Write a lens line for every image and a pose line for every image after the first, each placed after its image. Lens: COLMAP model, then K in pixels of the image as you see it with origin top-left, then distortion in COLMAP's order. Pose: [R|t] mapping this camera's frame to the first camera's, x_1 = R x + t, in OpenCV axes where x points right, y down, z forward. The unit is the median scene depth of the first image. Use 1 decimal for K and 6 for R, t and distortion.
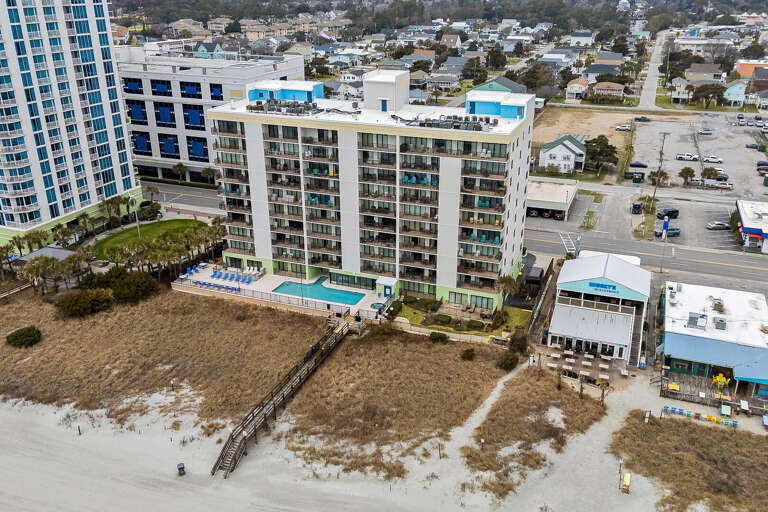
lens RADIAL K [[674.2, 0, 384.0], [0, 674.2, 256.0], [0, 0, 1]] dist [0.050652, -0.015990]
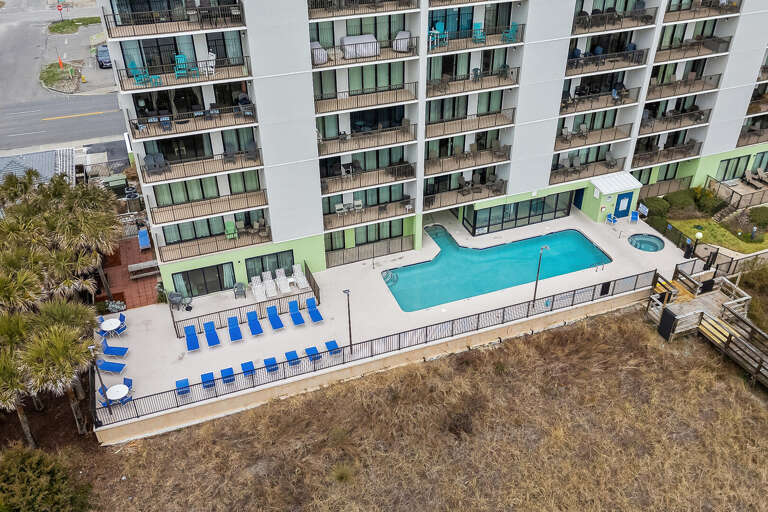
lens RADIAL K [[674.2, 0, 384.0], [0, 674.2, 256.0], [0, 0, 1]] dist [0.050652, -0.015990]
pose [[0.744043, -0.370202, 0.556193, -0.355066], [0.264861, 0.927685, 0.263153, -0.072087], [-0.613391, -0.048483, 0.788290, 0.700785]]
